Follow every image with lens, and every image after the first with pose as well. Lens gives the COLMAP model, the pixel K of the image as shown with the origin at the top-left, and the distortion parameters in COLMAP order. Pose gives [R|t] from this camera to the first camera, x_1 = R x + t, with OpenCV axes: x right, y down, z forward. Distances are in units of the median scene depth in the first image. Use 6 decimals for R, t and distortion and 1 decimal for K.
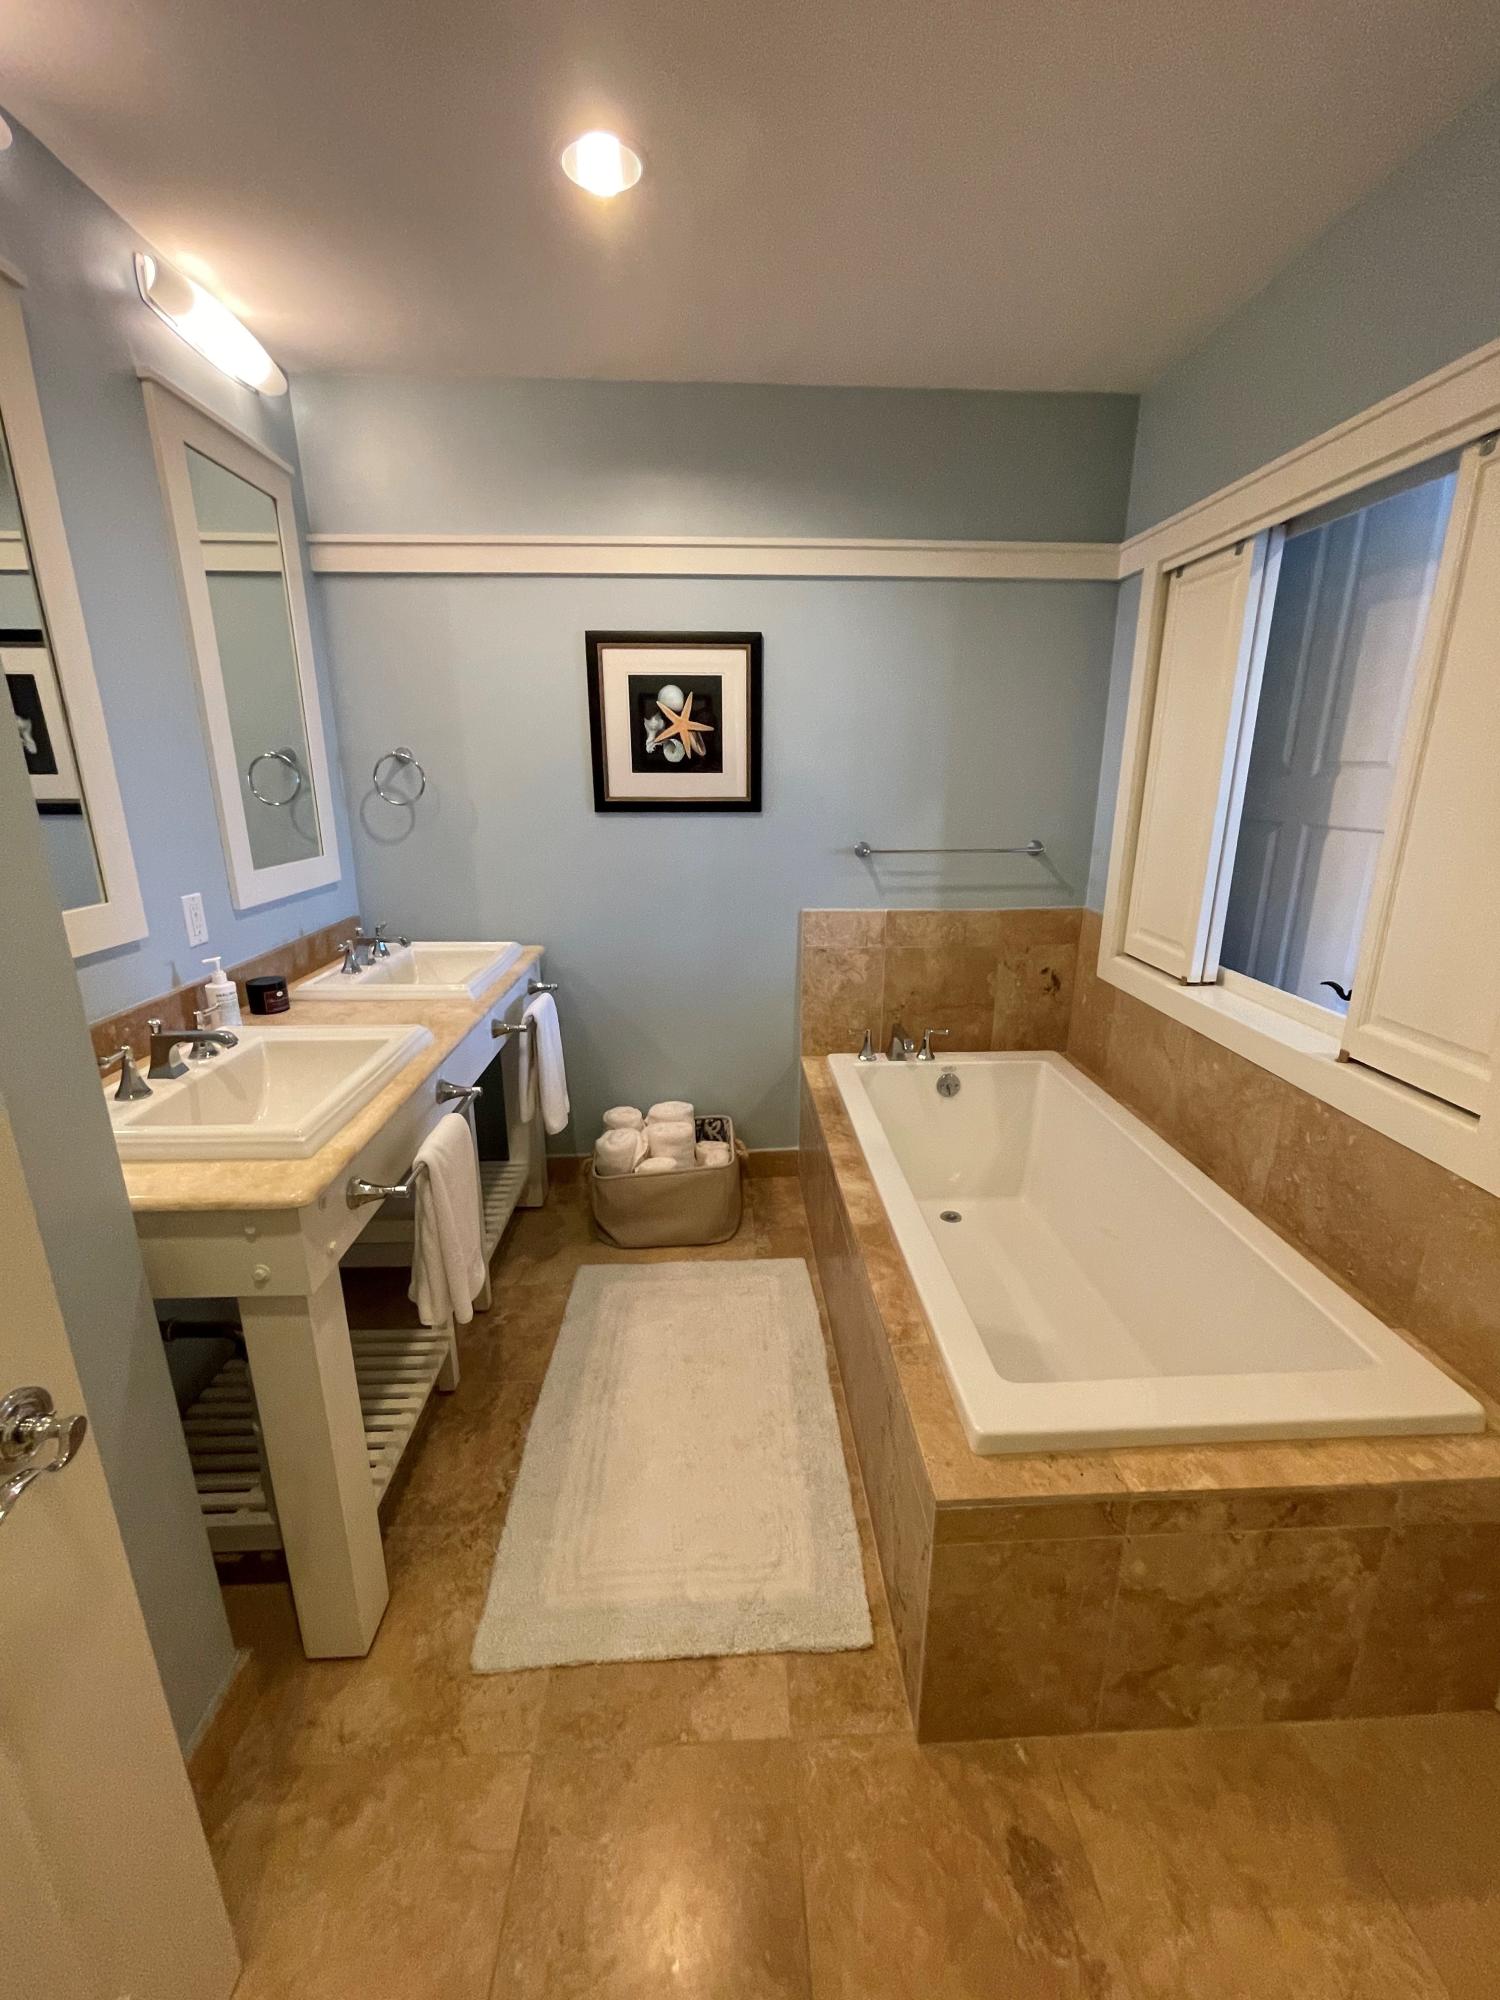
lens RADIAL K [[807.9, 0, 752.2], [0, 807.9, 994.9], [0, 0, 1]] dist [-0.000778, 0.000073]
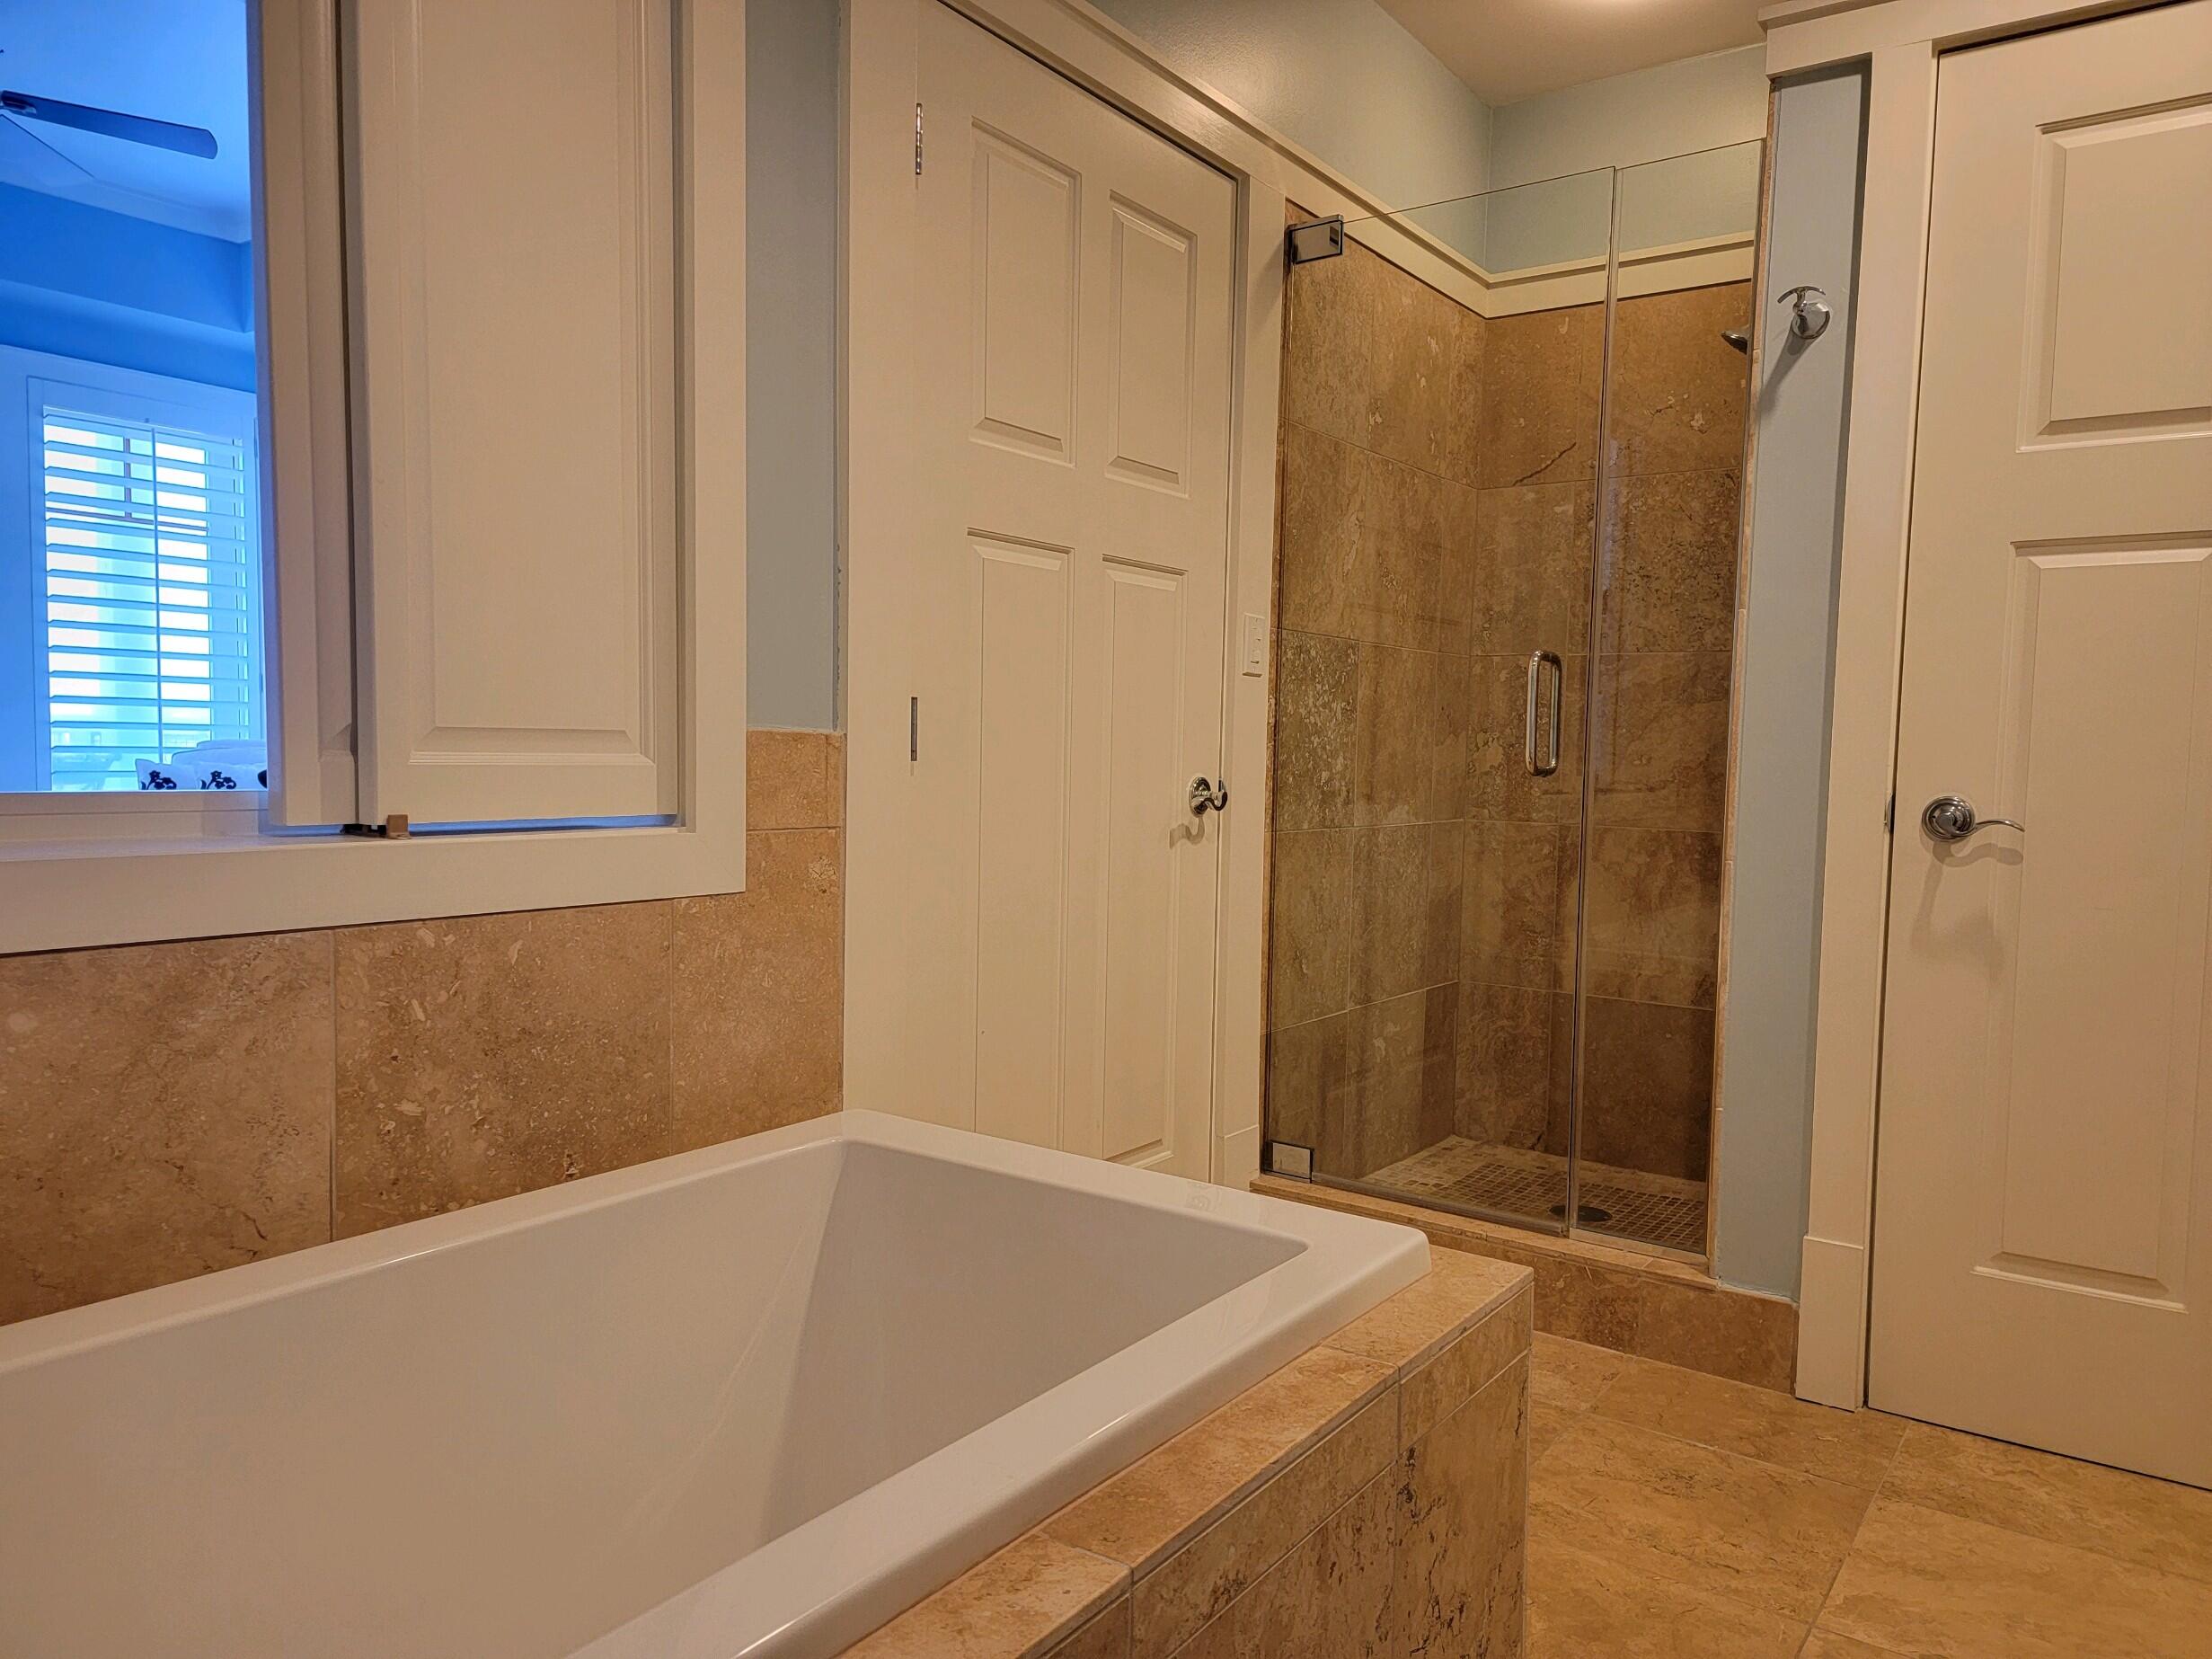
lens RADIAL K [[1529.2, 0, 1131.2], [0, 1529.2, 796.8], [0, 0, 1]] dist [0.072847, -0.053527]
pose [[-0.790741, -0.042923, 0.610644, -0.137004], [0.141117, 0.957889, 0.250069, -0.077480], [-0.595663, 0.283912, -0.751385, 0.953134]]
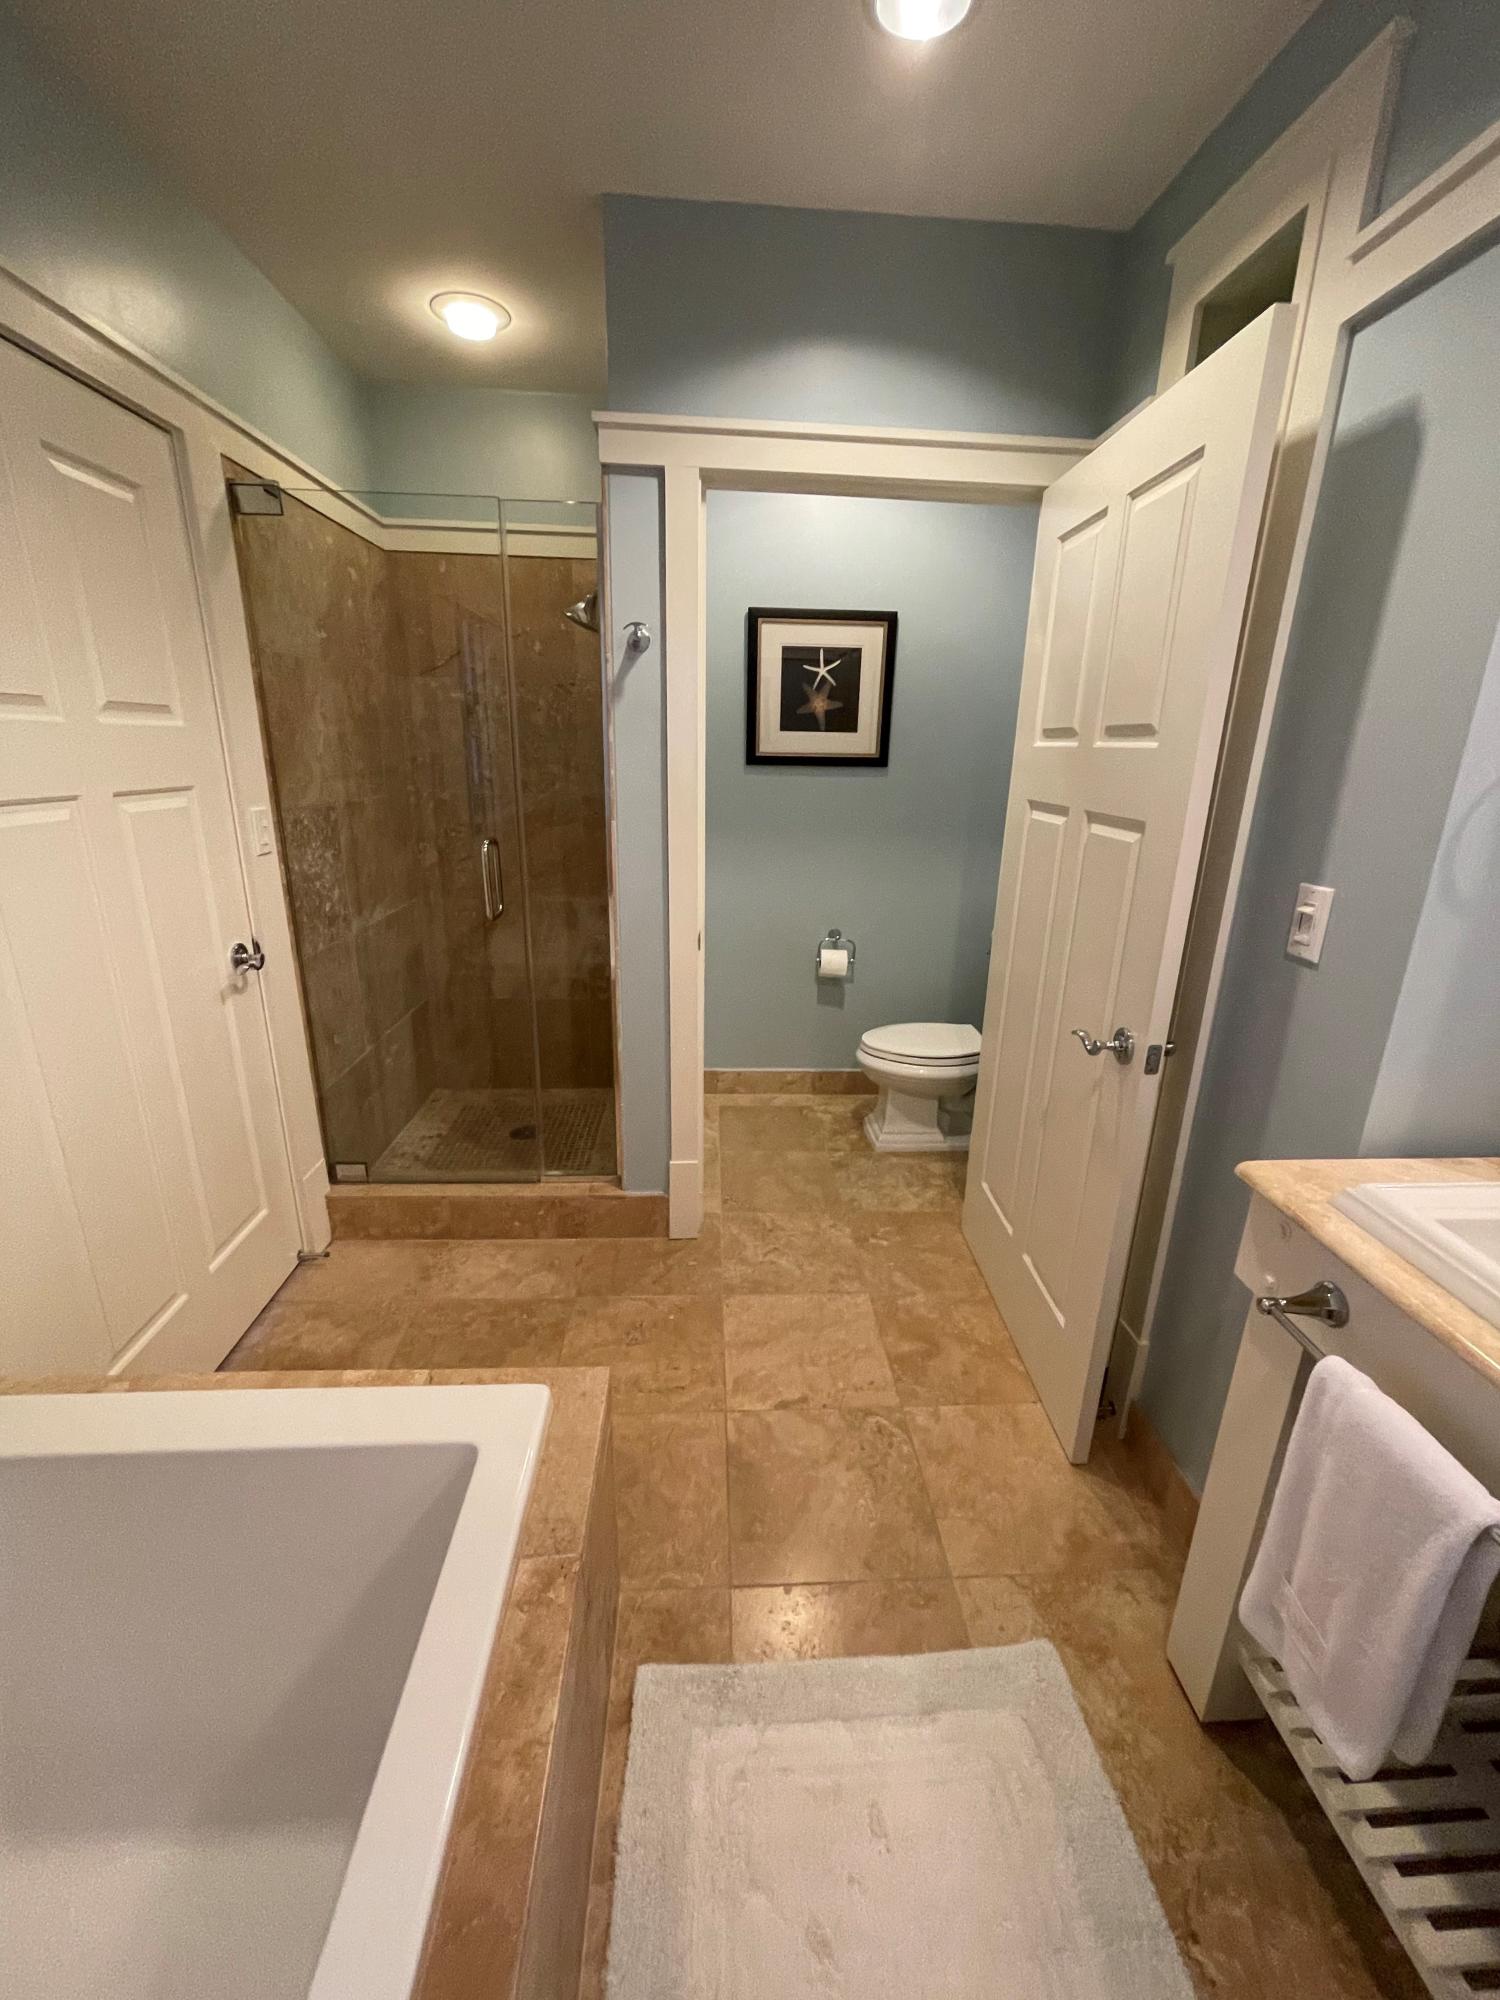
lens RADIAL K [[806.0, 0, 755.2], [0, 806.0, 970.2], [0, 0, 1]] dist [0.014009, 0.000089]
pose [[-0.999681, -0.016267, -0.019333, 0.025138], [-0.023957, 0.853398, 0.520709, -0.202673], [0.008029, 0.521006, -0.853515, 0.758924]]
